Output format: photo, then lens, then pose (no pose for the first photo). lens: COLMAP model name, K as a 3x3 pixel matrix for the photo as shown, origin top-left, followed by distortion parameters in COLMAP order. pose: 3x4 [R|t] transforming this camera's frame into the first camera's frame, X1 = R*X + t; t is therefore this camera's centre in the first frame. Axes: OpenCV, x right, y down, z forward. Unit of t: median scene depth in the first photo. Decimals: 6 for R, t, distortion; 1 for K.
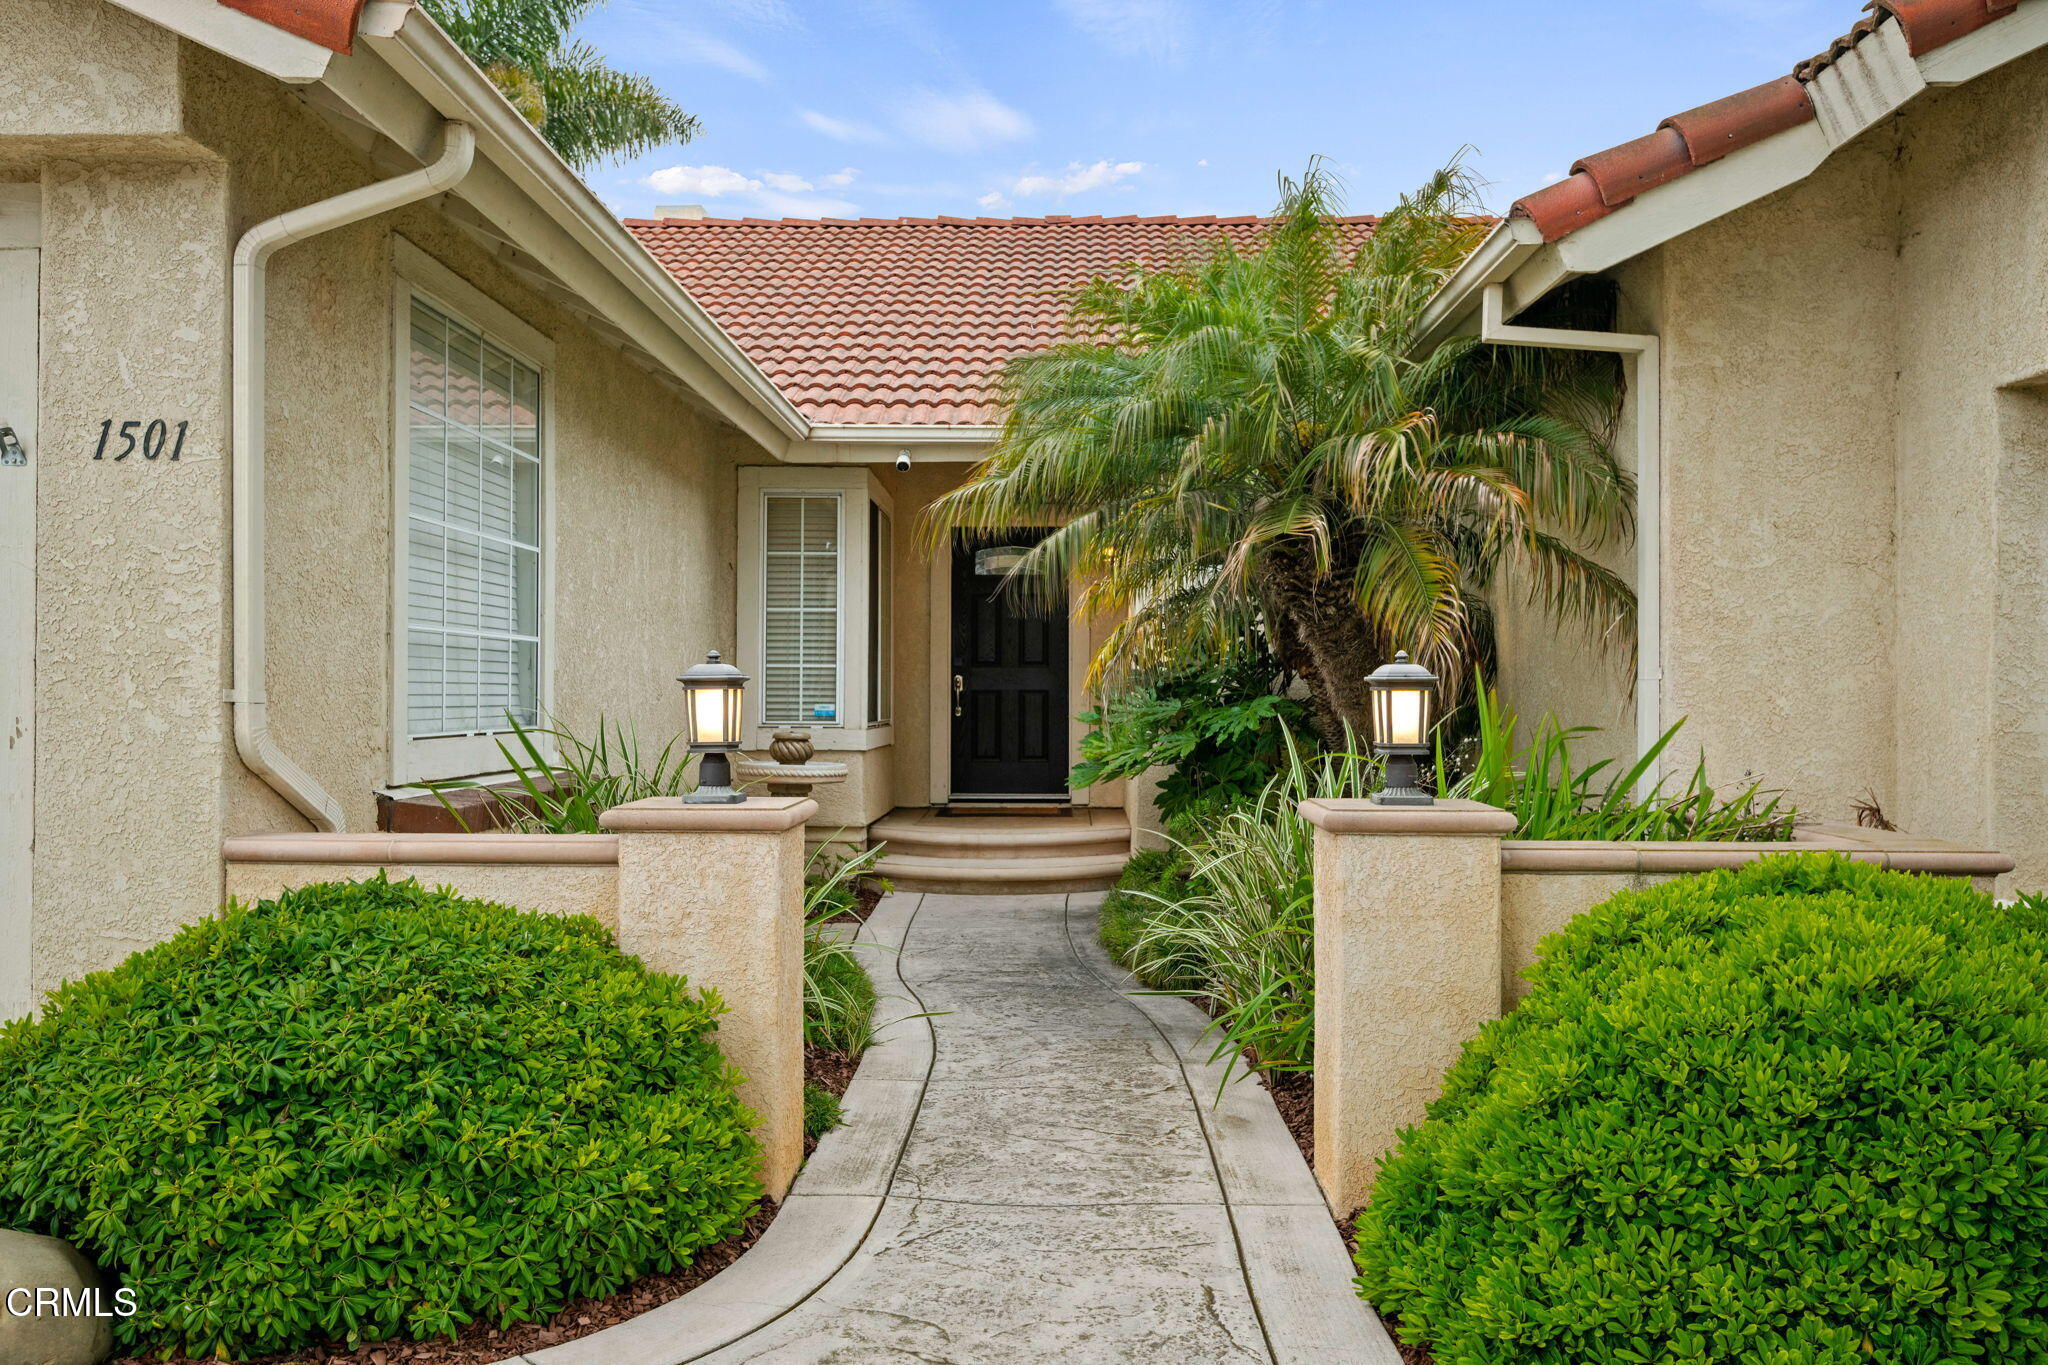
lens RADIAL K [[1484.7, 0, 1028.1], [0, 1484.7, 679.8], [0, 0, 1]] dist [-0.048550, 0.000055]
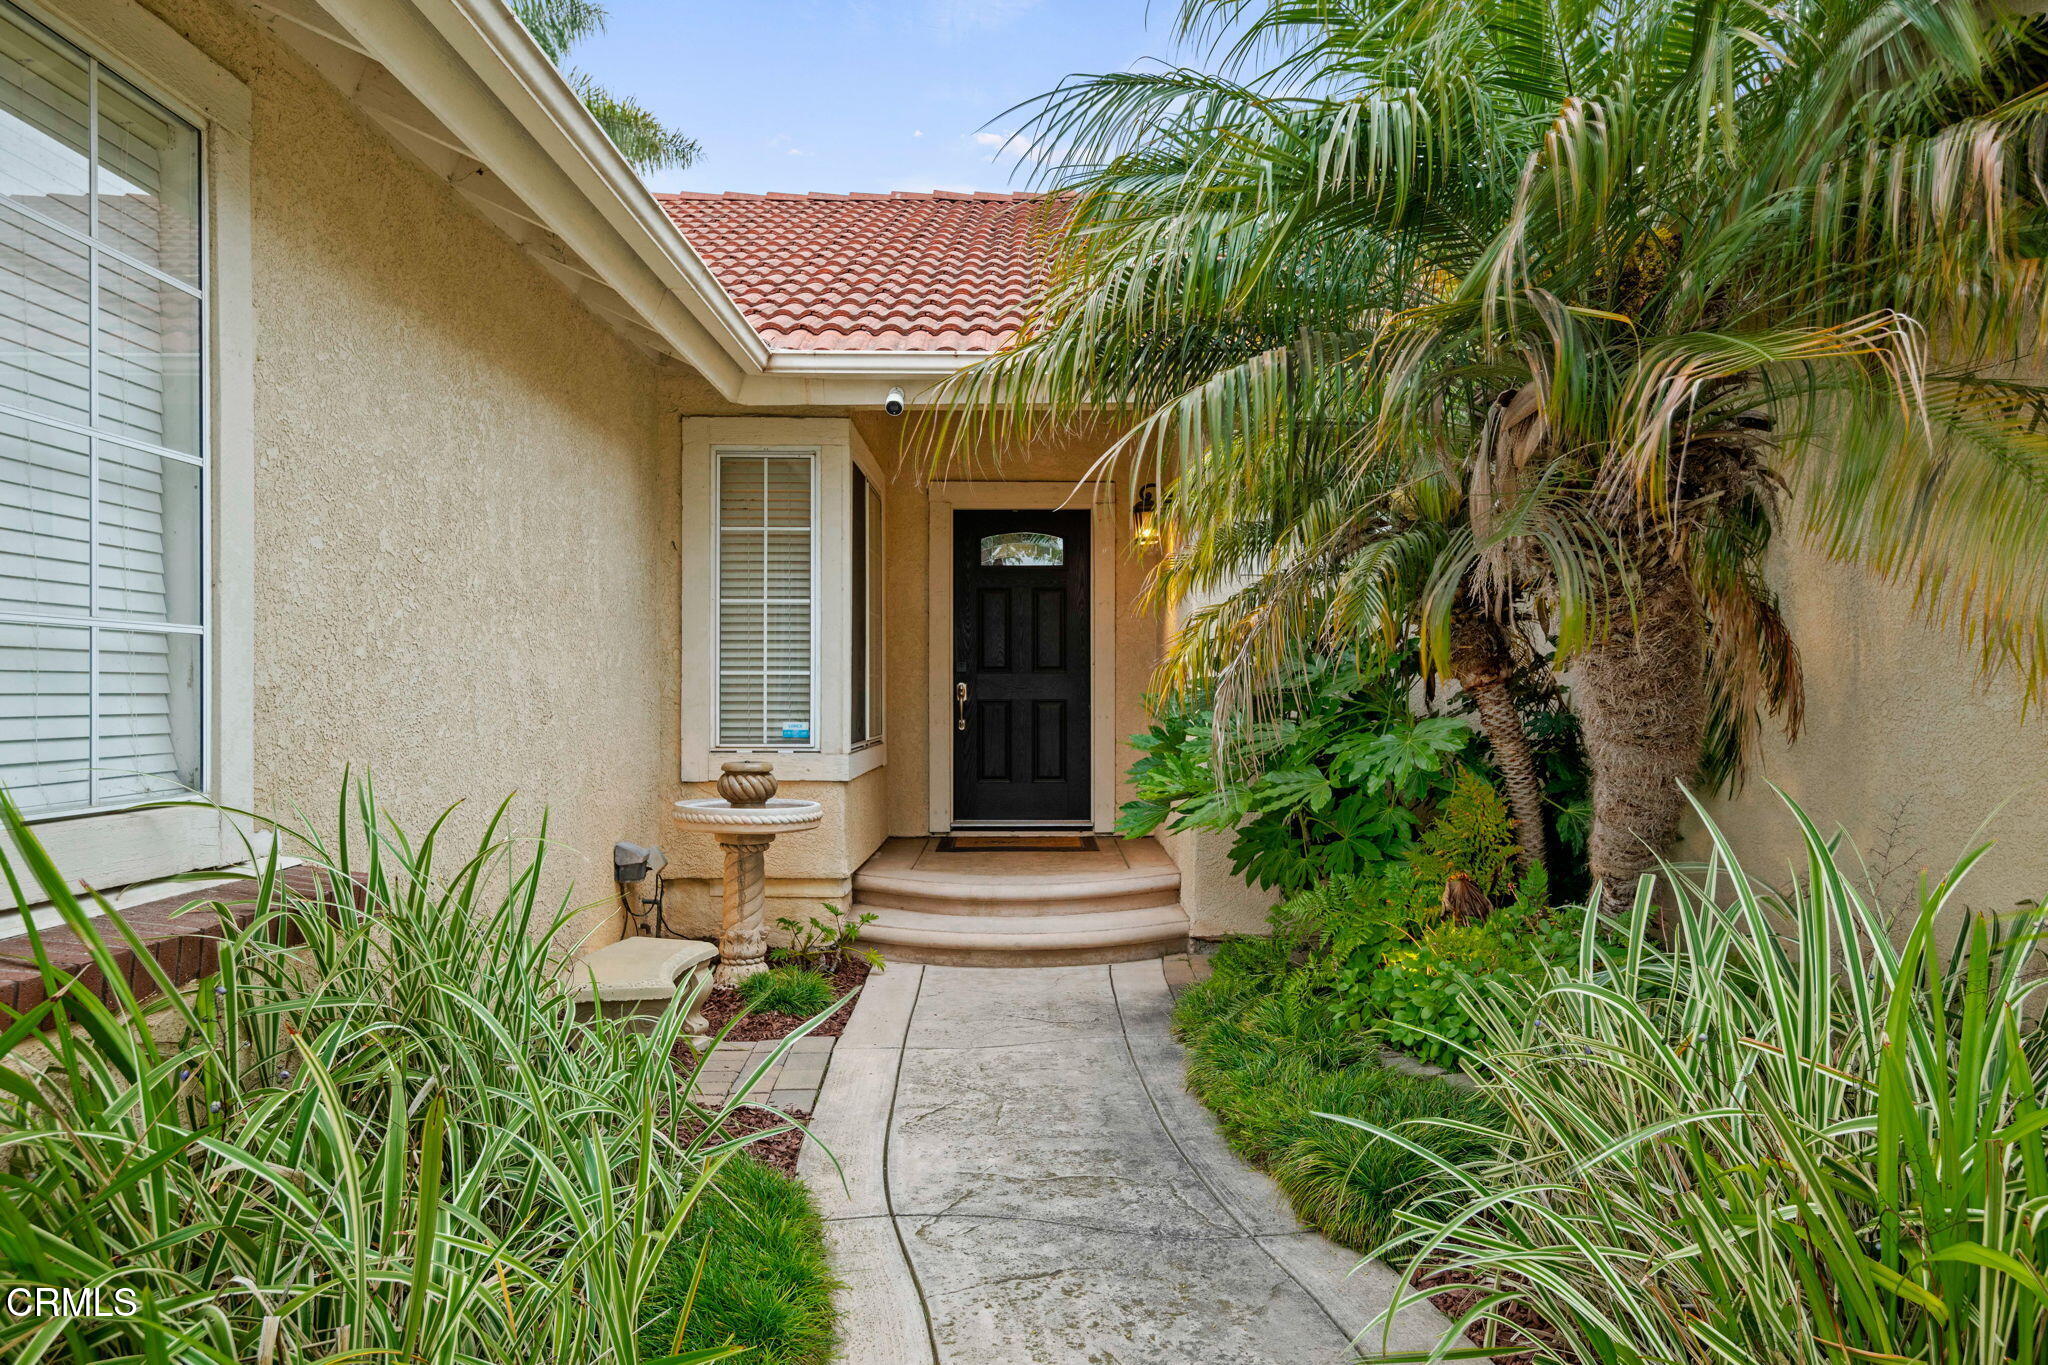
lens RADIAL K [[1171.7, 0, 1017.0], [0, 1171.7, 699.0], [0, 0, 1]] dist [-0.009899, -0.002089]
pose [[0.999890, -0.003098, 0.014523, -0.029886], [0.002852, 0.999853, 0.016900, -0.005925], [-0.014573, -0.016857, 0.999752, 0.386989]]
